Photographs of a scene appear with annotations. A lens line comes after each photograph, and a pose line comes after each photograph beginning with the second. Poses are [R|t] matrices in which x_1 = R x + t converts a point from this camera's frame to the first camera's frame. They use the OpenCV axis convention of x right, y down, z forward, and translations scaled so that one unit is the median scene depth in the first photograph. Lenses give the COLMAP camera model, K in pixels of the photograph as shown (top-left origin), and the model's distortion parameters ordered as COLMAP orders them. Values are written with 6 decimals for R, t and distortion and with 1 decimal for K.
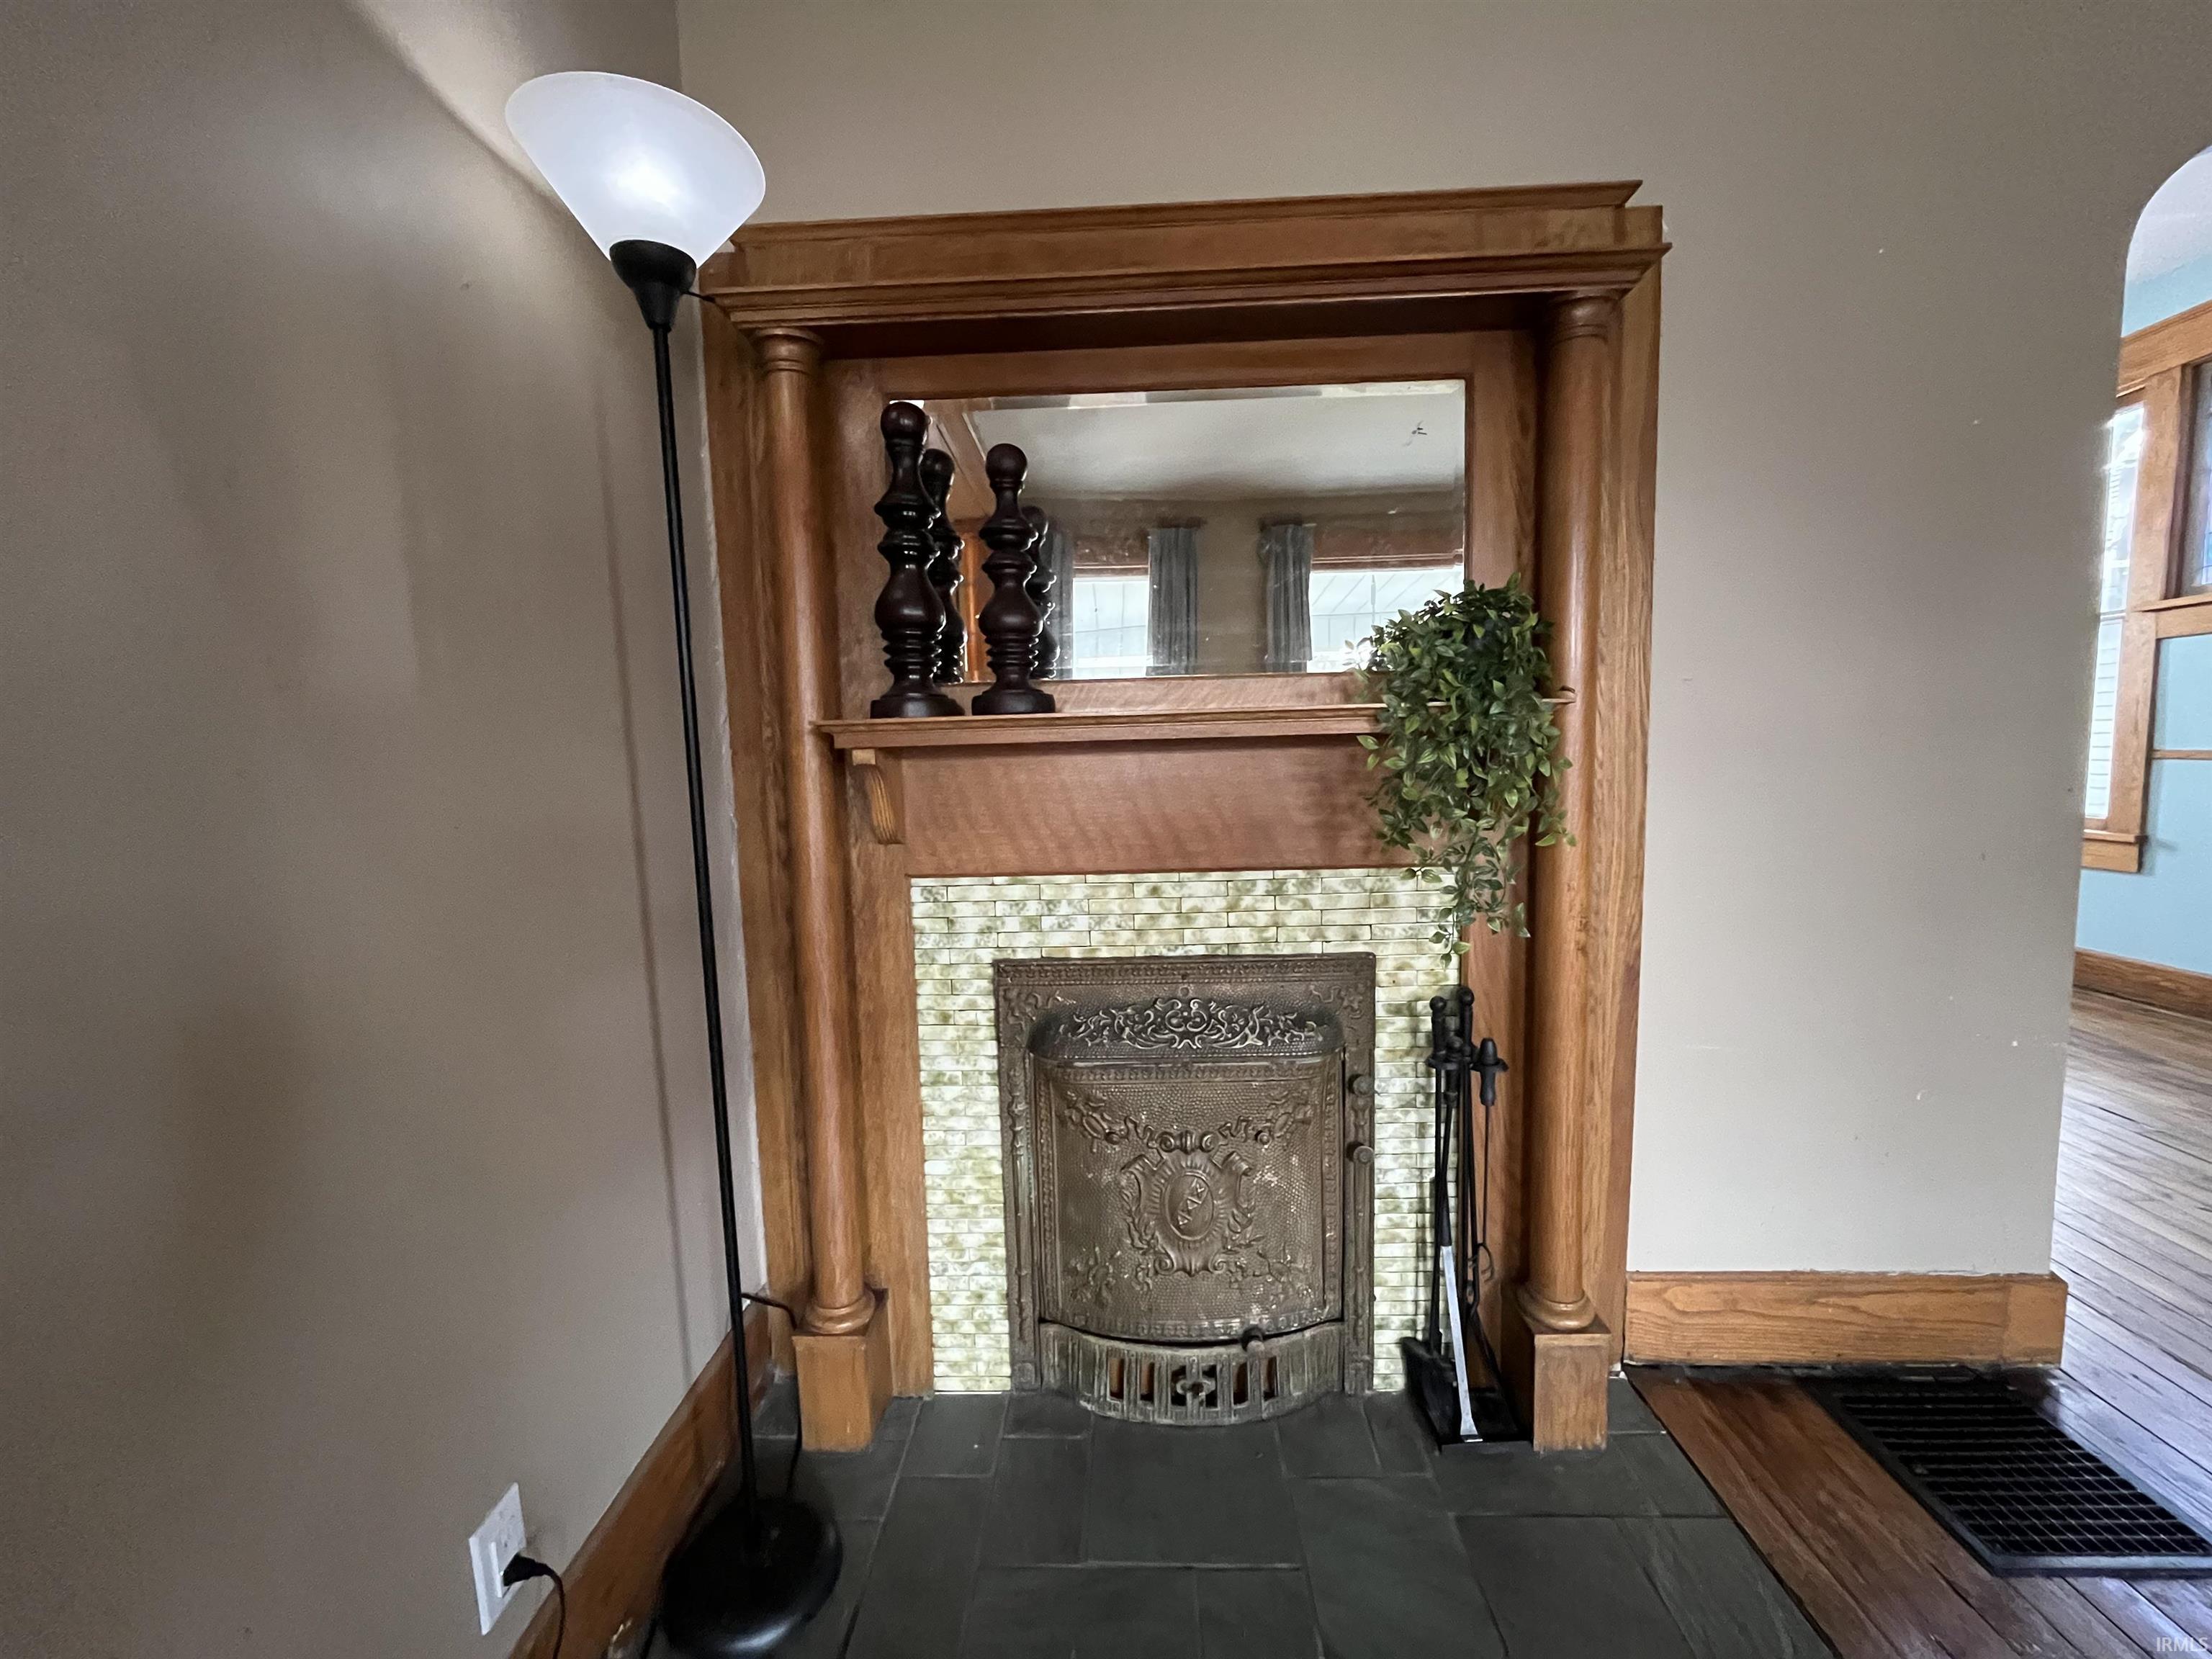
lens RADIAL K [[892.7, 0, 1103.7], [0, 892.7, 832.2], [0, 0, 1]] dist [-0.003624, 0.000595]
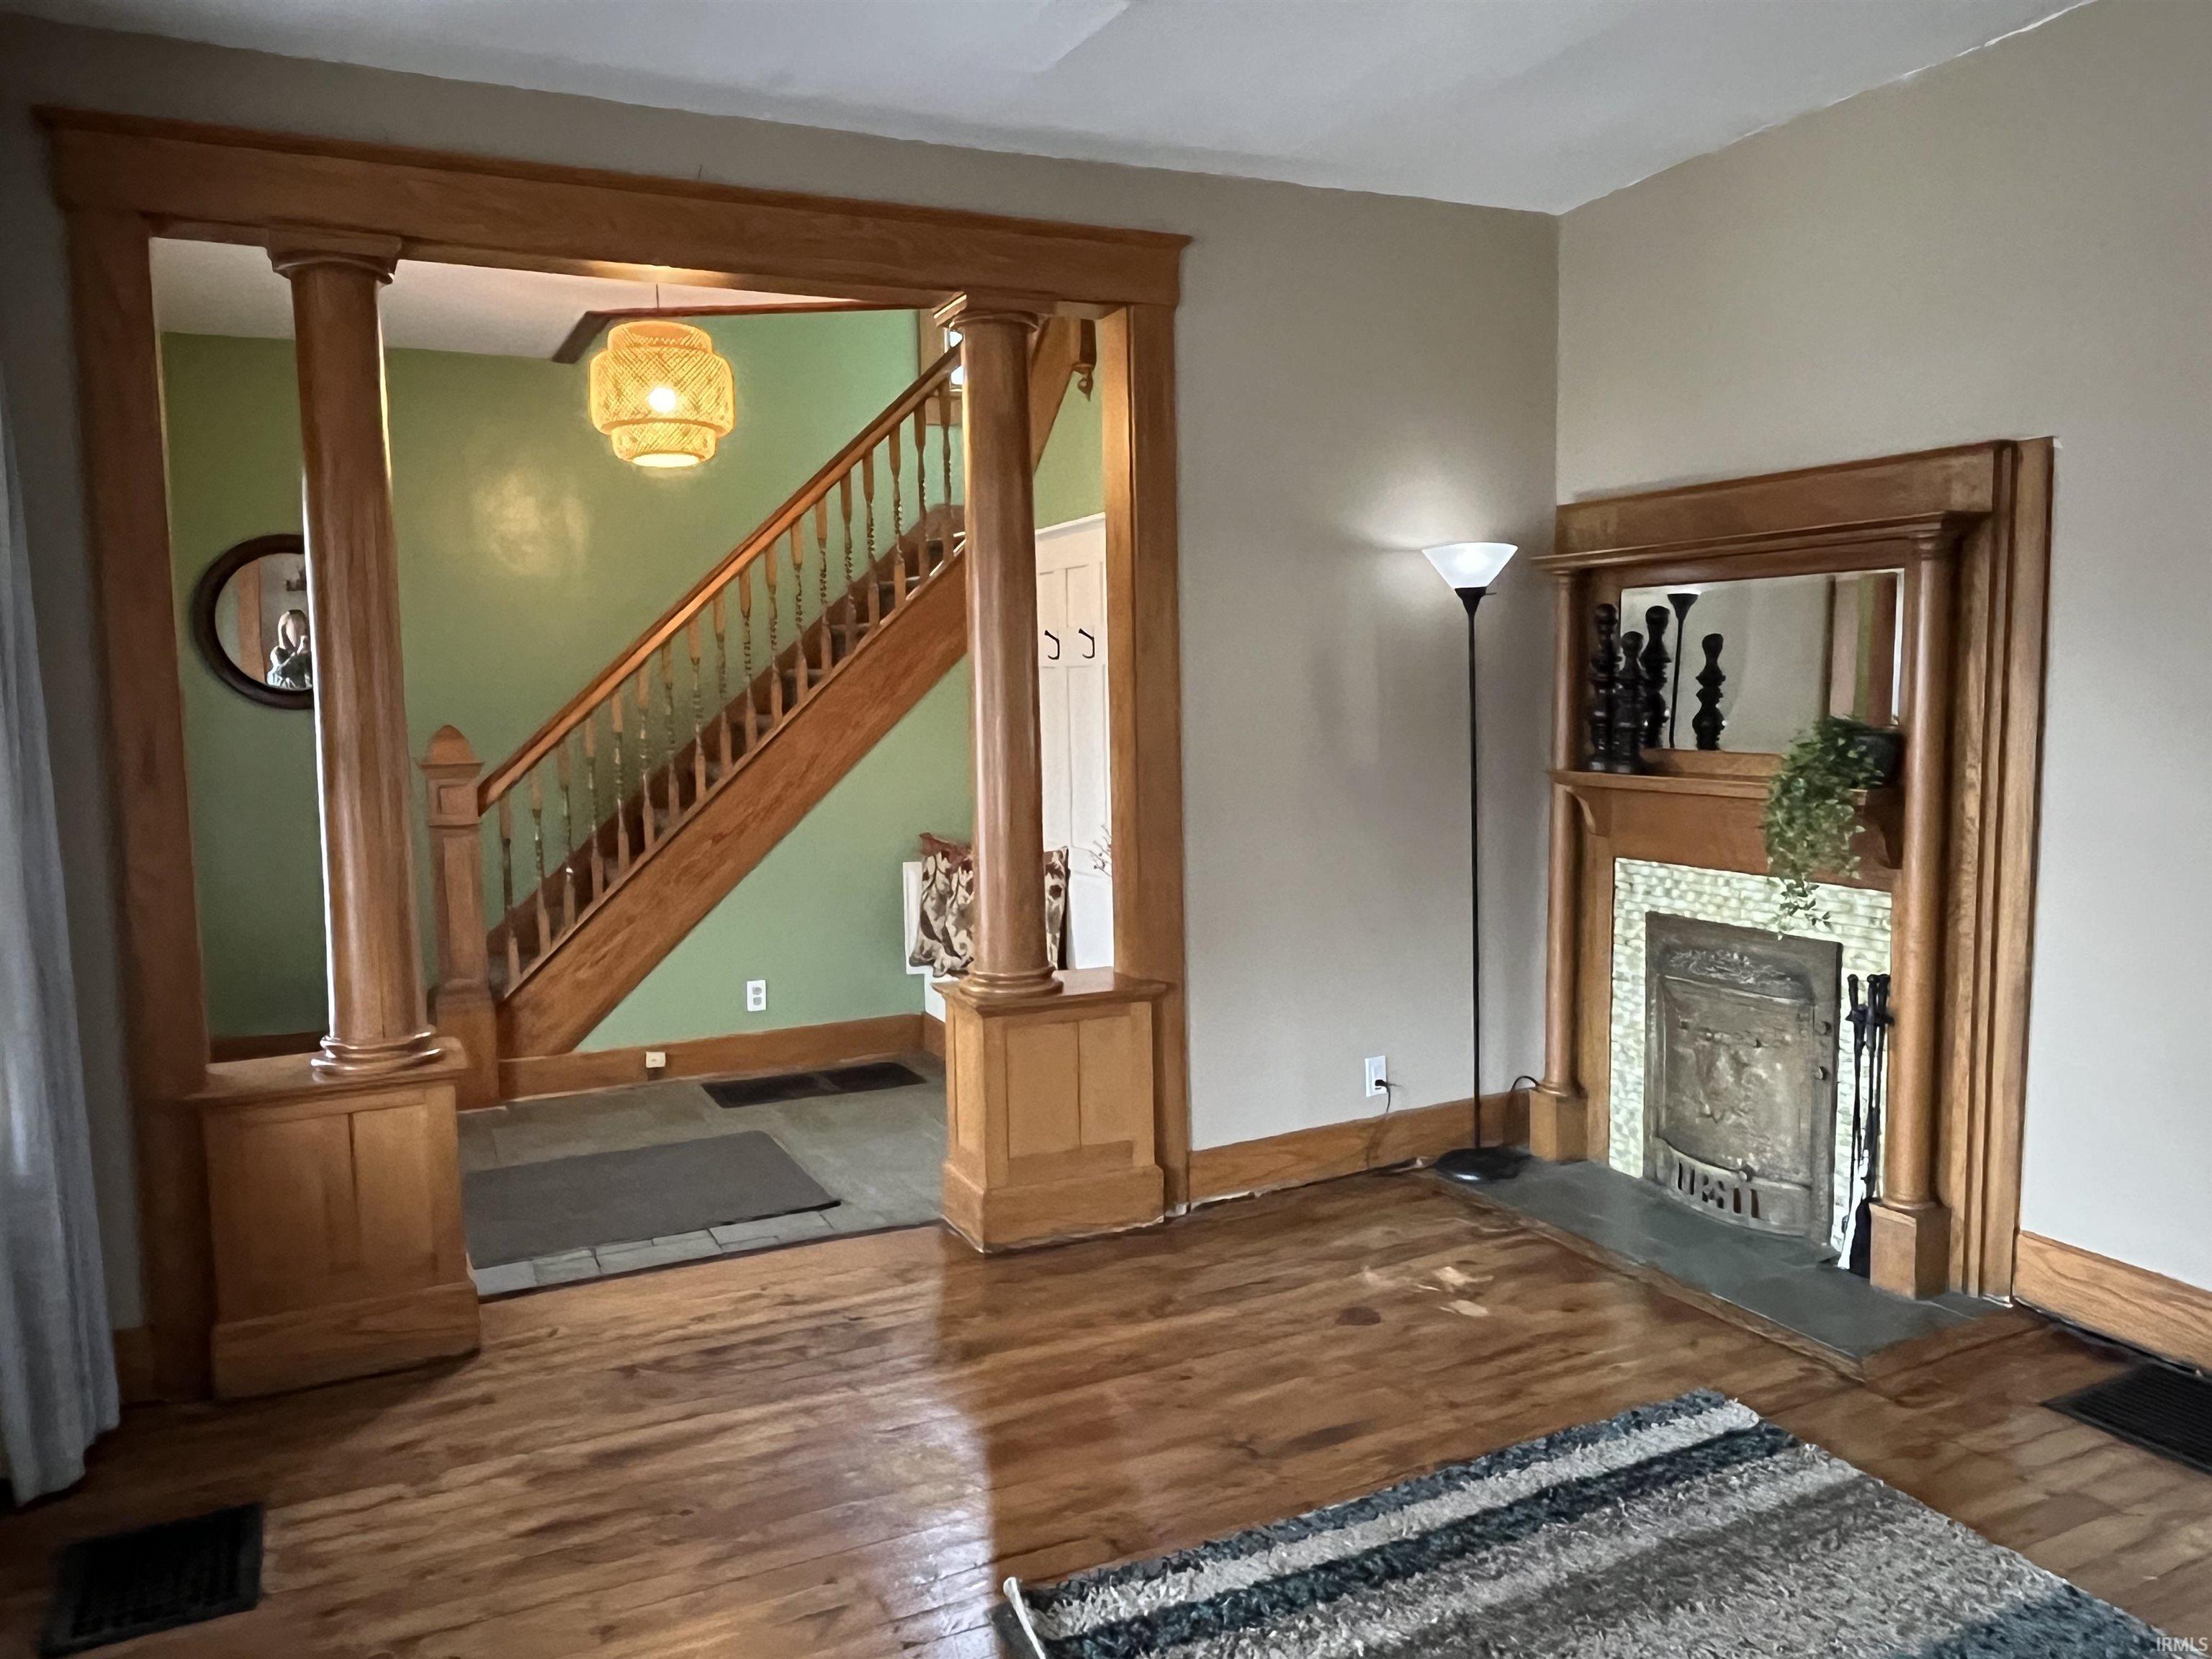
lens RADIAL K [[1572.5, 0, 1095.0], [0, 1572.5, 839.5], [0, 0, 1]] dist [-0.002000, -0.009431]
pose [[0.467197, 0.108614, -0.877456, 1.964313], [-0.082105, 0.993467, 0.079257, -0.139811], [0.880333, 0.035015, 0.473063, -1.320161]]
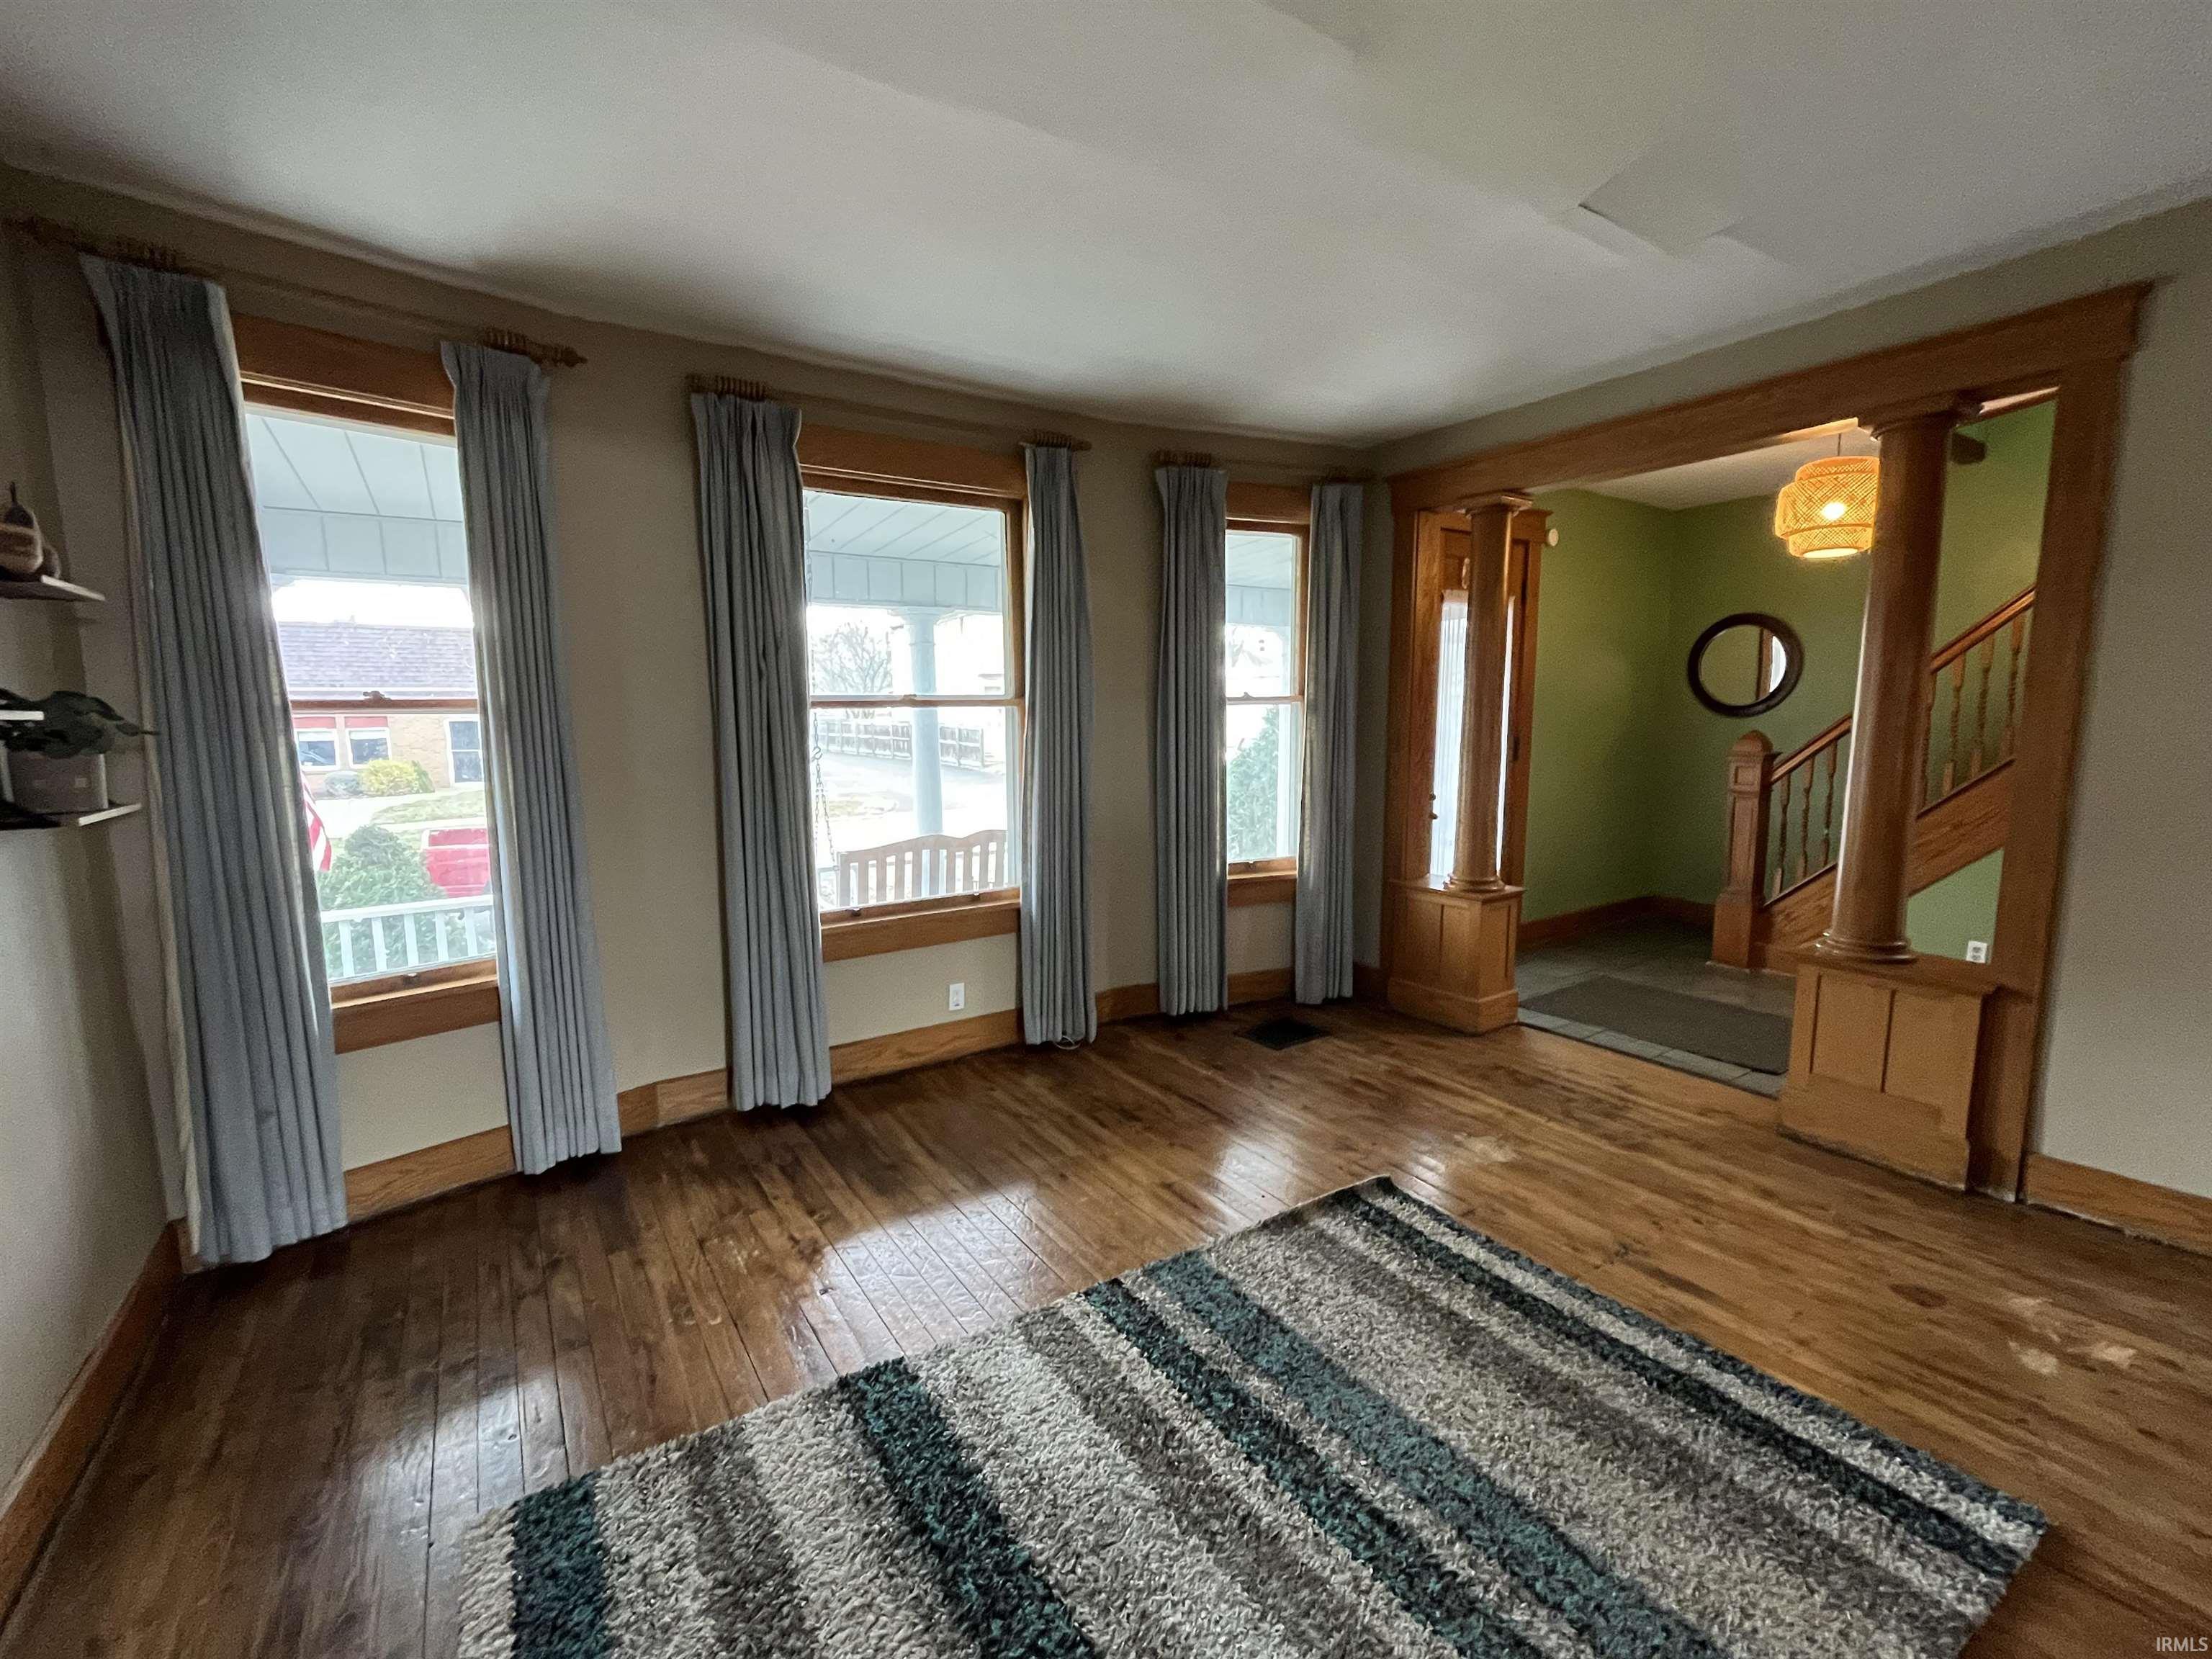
lens RADIAL K [[952.2, 0, 1104.9], [0, 952.2, 831.2], [0, 0, 1]] dist [-0.000095, -0.001257]
pose [[-0.811572, 0.110496, -0.573709, 2.093984], [-0.026894, 0.973847, 0.225607, -0.358156], [0.583633, 0.198525, -0.787376, 0.514997]]
